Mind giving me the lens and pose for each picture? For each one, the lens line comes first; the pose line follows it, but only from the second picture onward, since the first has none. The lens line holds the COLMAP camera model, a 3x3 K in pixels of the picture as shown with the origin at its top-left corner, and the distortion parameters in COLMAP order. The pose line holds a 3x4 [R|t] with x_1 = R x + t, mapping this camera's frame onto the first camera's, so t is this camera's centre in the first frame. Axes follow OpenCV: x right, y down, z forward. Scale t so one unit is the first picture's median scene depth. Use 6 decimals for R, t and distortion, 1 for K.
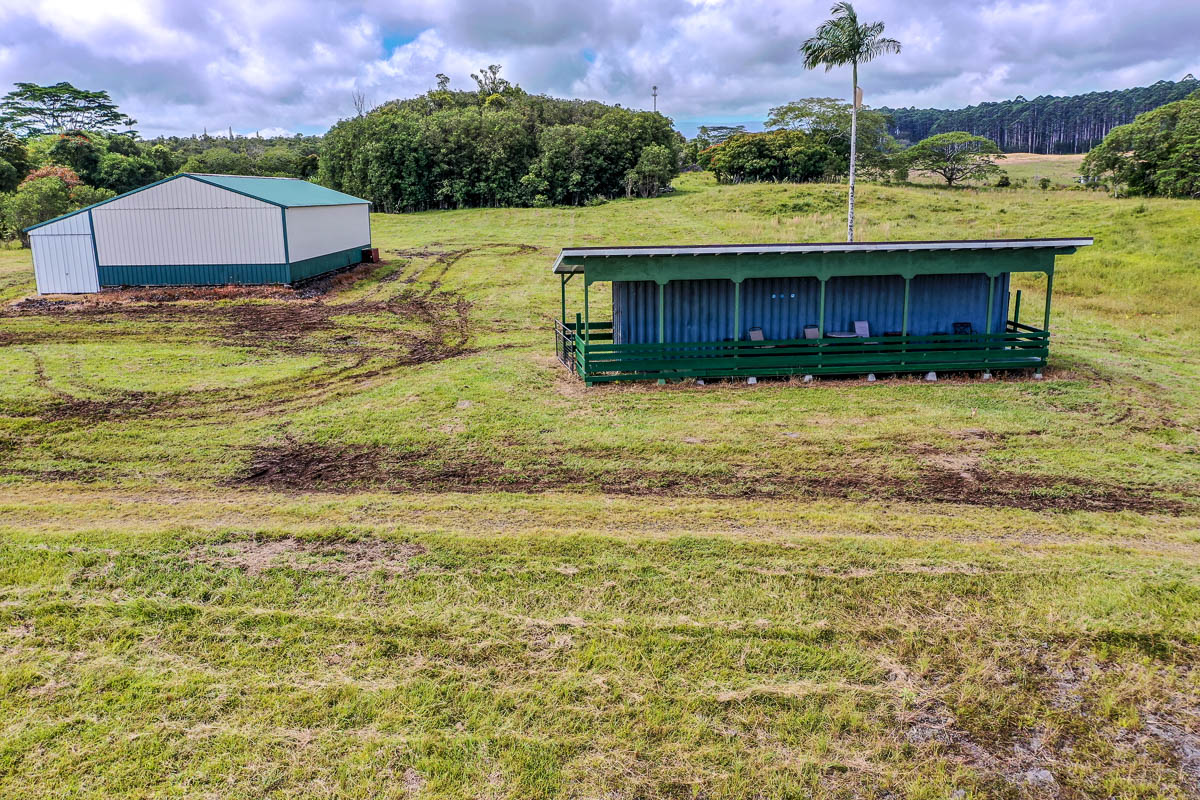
lens RADIAL K [[972.4, 0, 600.0], [0, 972.4, 400.0], [0, 0, 1]] dist [0.010029, -0.003335]
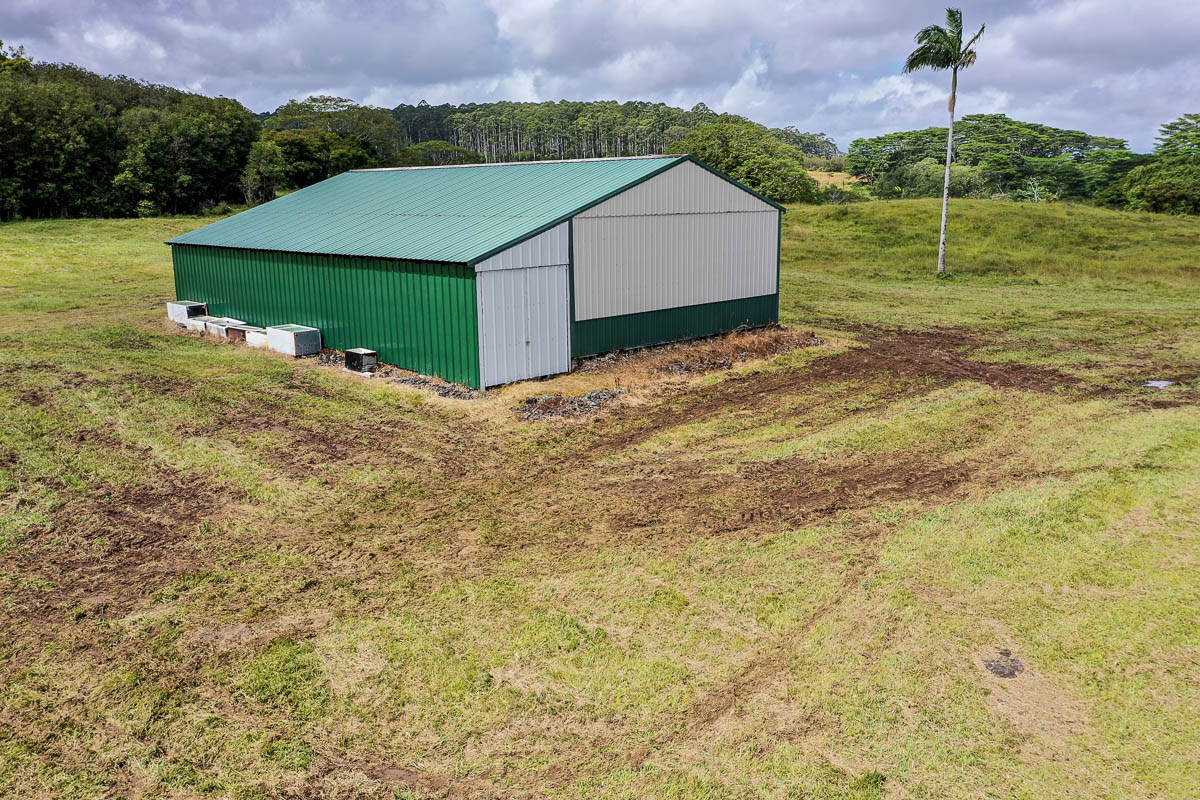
lens RADIAL K [[972.4, 0, 600.0], [0, 972.4, 400.0], [0, 0, 1]] dist [0.010029, -0.003335]
pose [[0.734561, -0.134784, 0.665021, -0.319952], [0.141046, 0.988996, 0.044650, -0.043167], [-0.663721, 0.061001, 0.745488, 0.218028]]
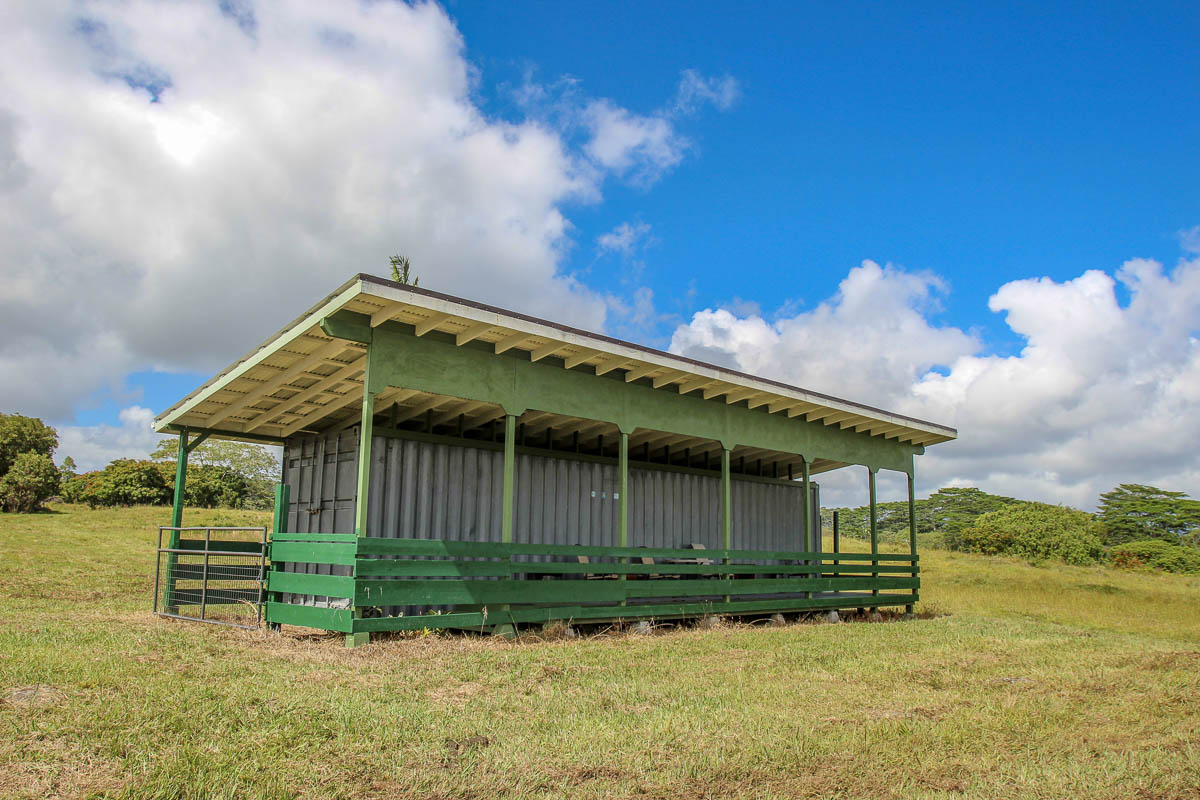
lens RADIAL K [[883.4, 0, 600.0], [0, 883.4, 400.0], [0, 0, 1]] dist [-0.037298, -0.001749]
pose [[0.772631, 0.134727, 0.620395, -0.038676], [0.110909, 0.933550, -0.340857, 0.005449], [-0.625092, 0.332164, 0.706348, 0.151535]]
